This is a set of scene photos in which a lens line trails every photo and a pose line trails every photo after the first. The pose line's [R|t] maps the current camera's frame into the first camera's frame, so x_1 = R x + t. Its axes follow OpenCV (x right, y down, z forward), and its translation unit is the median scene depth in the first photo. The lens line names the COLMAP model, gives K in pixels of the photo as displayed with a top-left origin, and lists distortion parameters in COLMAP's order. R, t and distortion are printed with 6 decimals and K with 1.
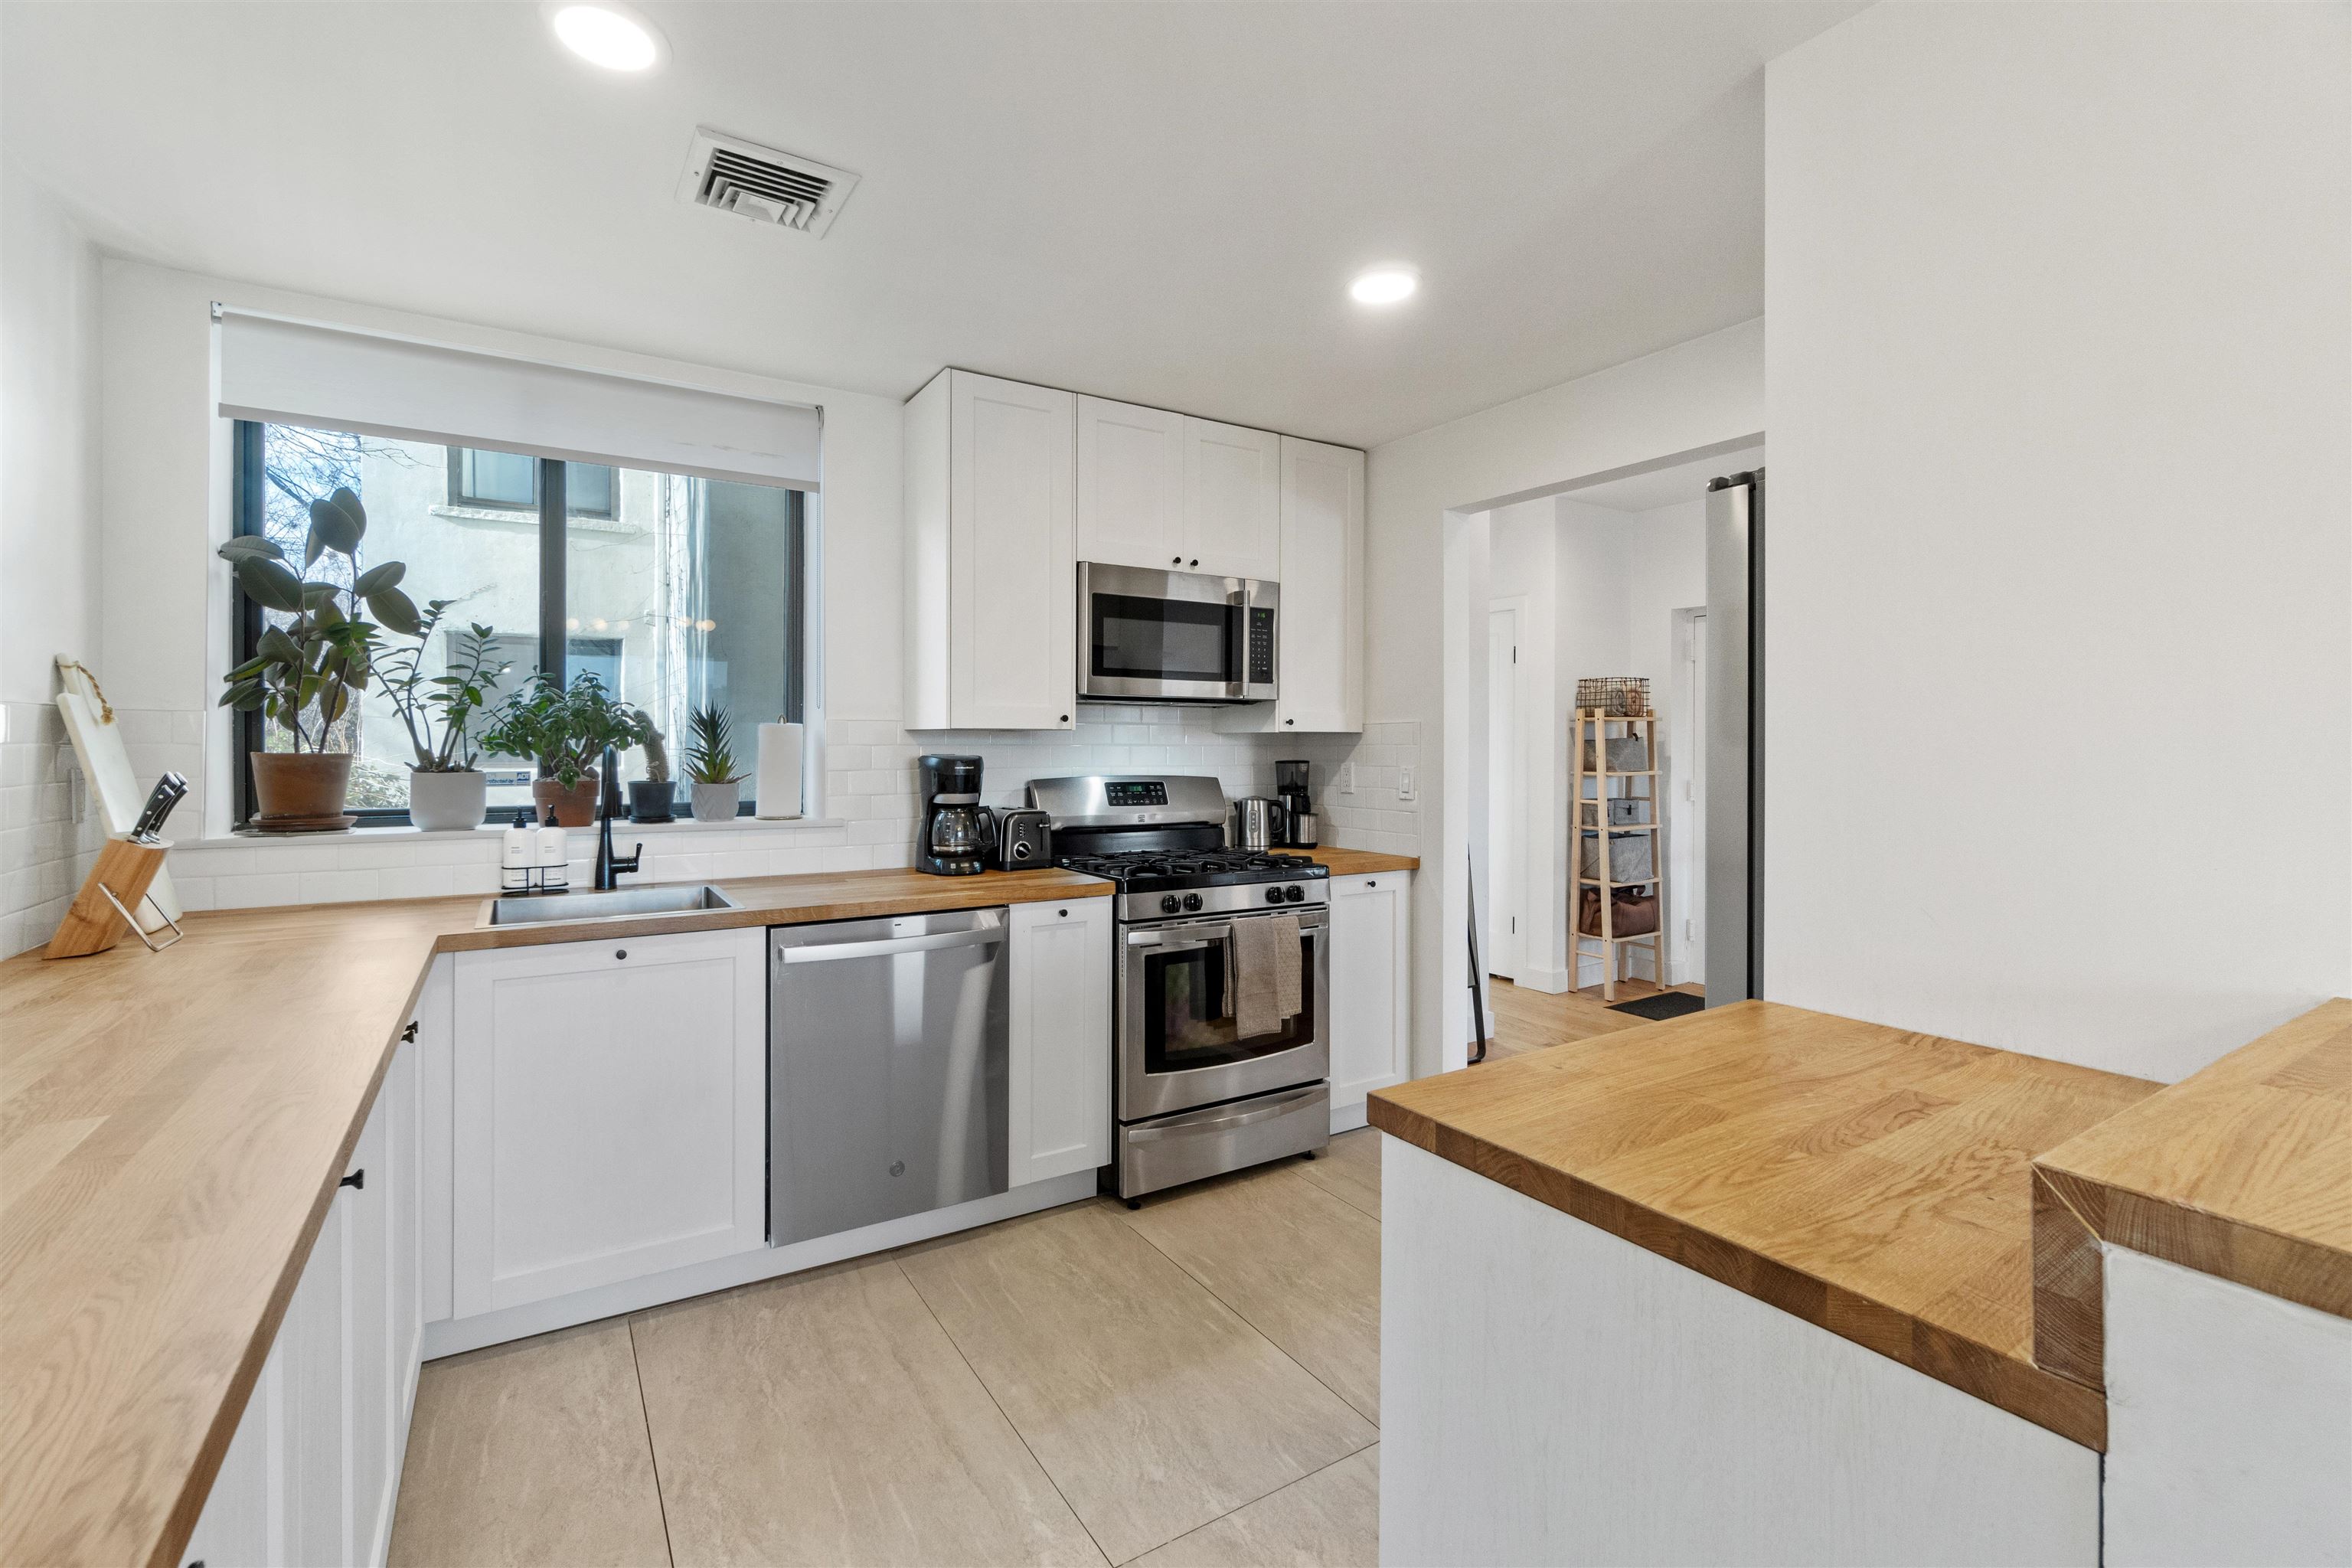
lens RADIAL K [[1025.5, 0, 1167.5], [0, 1025.5, 739.7], [0, 0, 1]] dist [-0.001676, 0.000041]
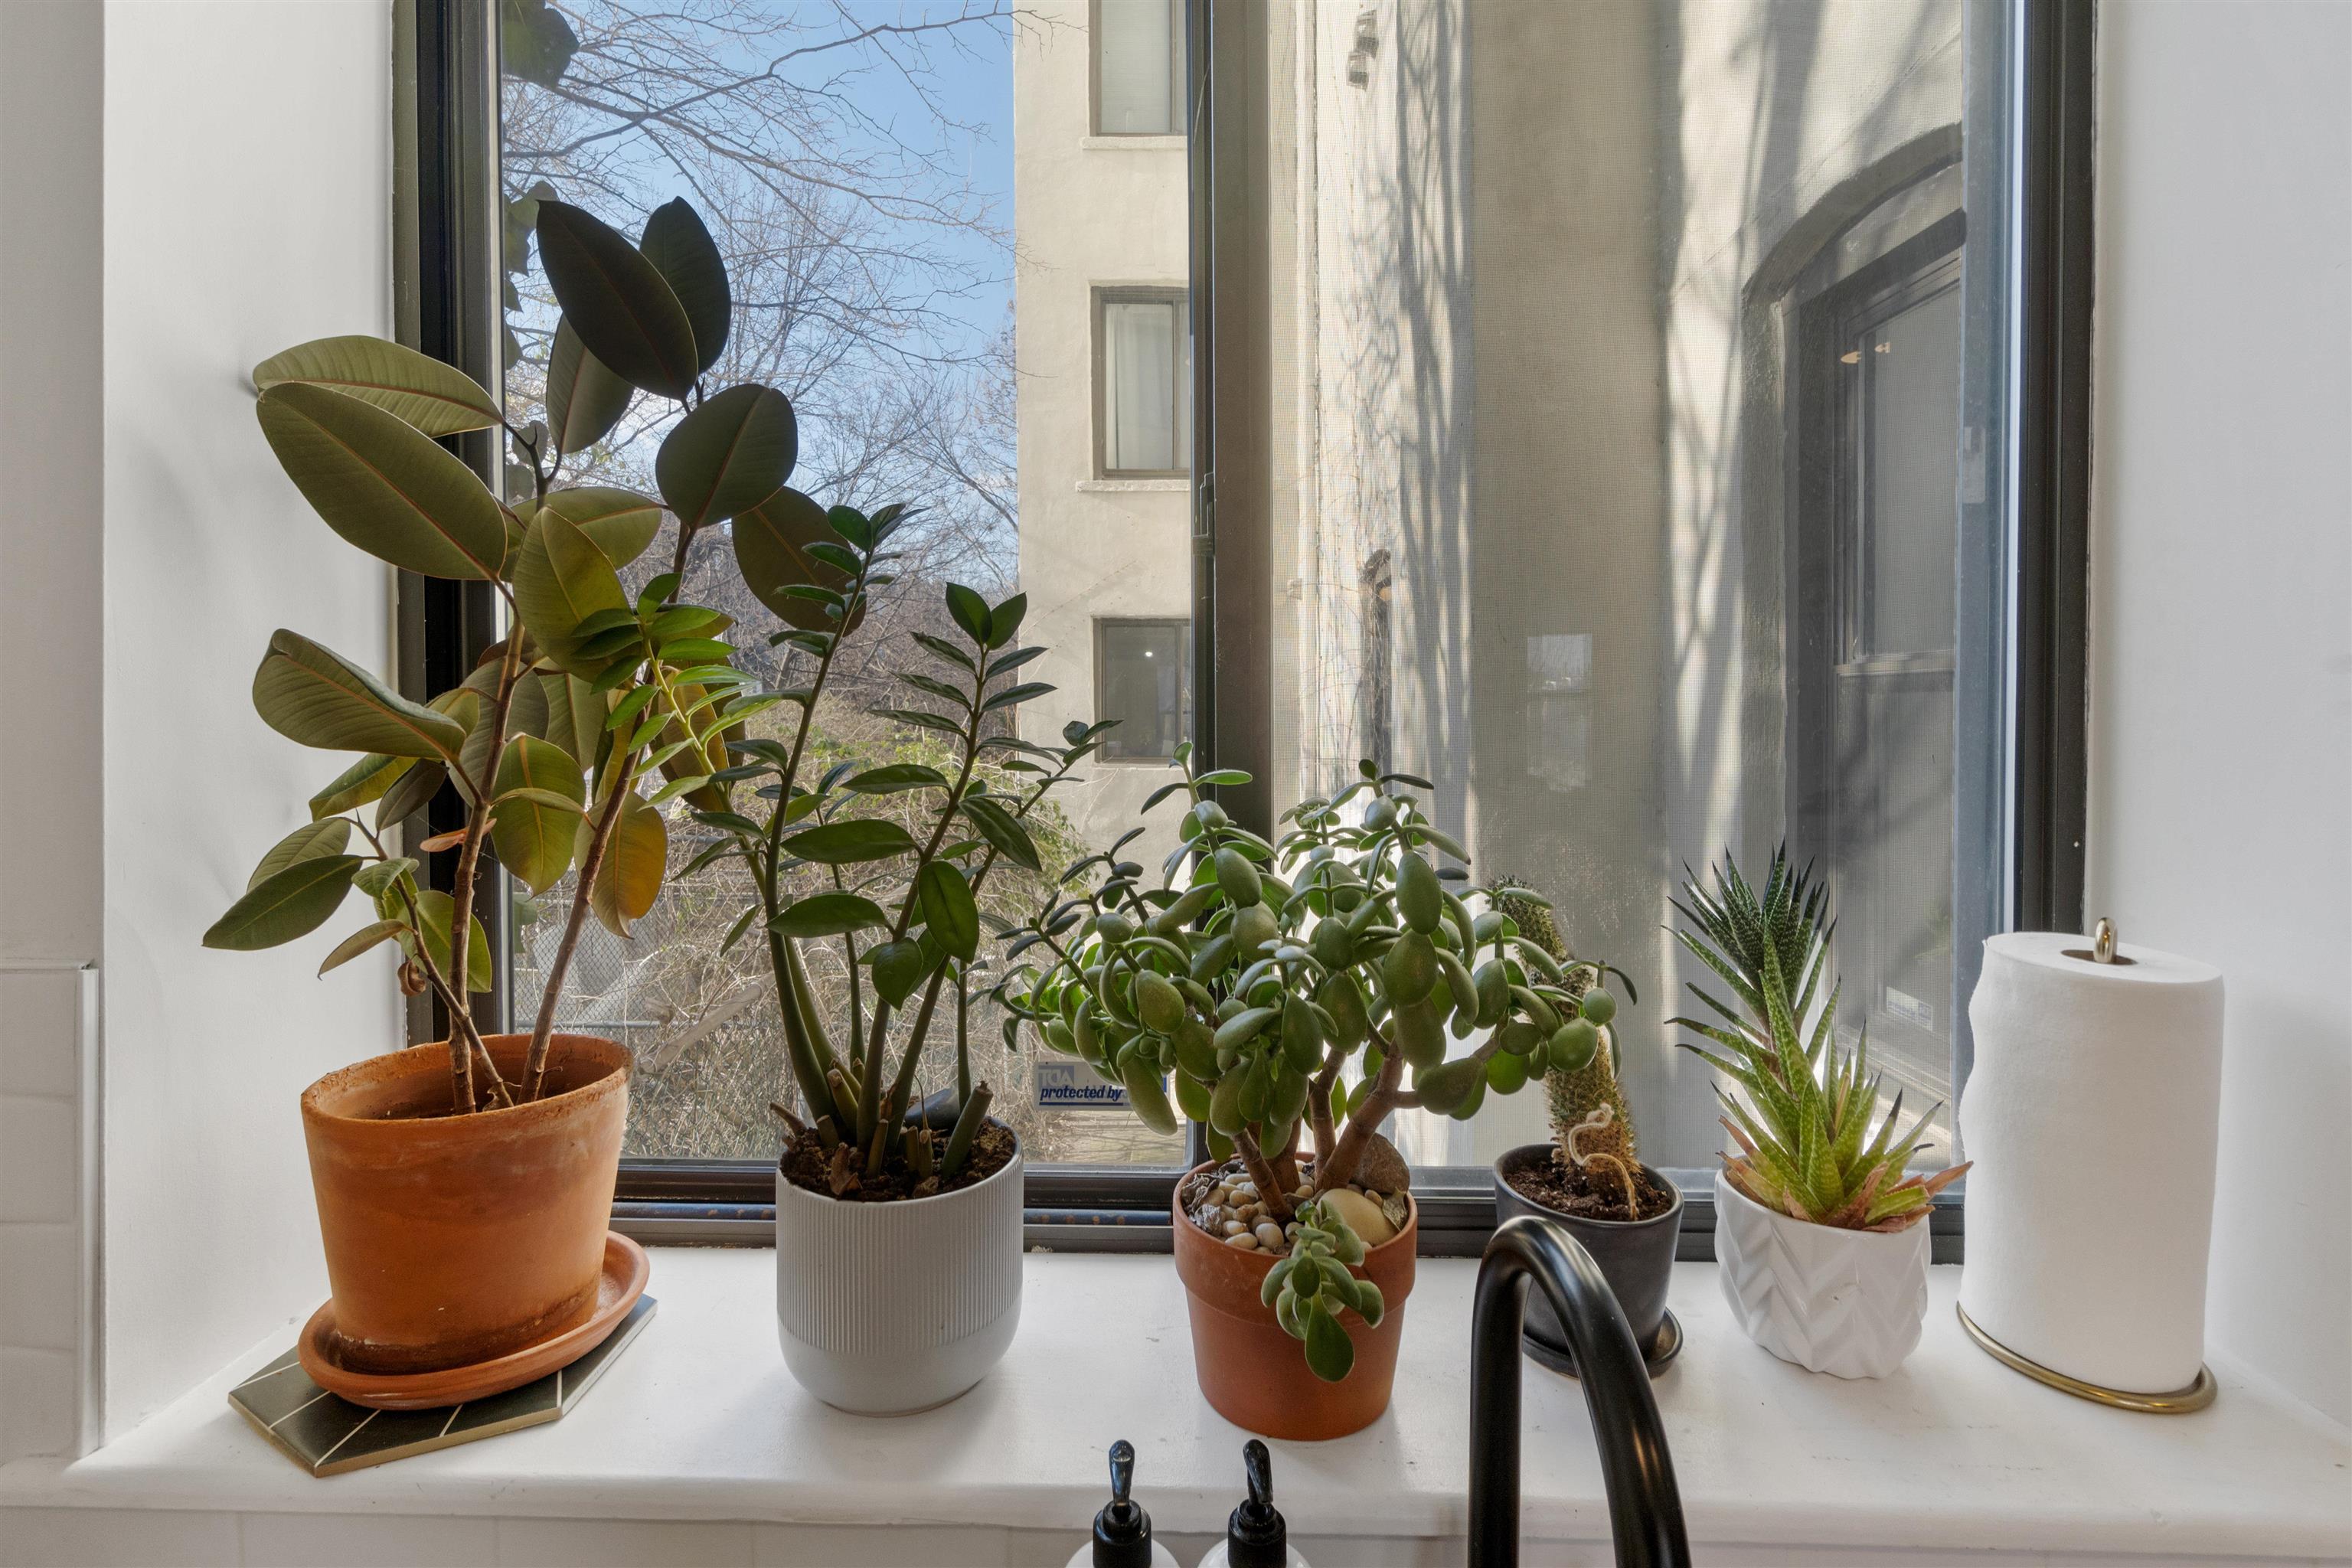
lens RADIAL K [[1025.5, 0, 1167.5], [0, 1025.5, 739.7], [0, 0, 1]] dist [-0.001676, 0.000041]
pose [[0.846424, 0.009668, -0.532423, -0.483917], [0.008762, 0.999447, 0.032077, -0.081161], [0.532438, -0.031815, 0.845871, 0.781611]]
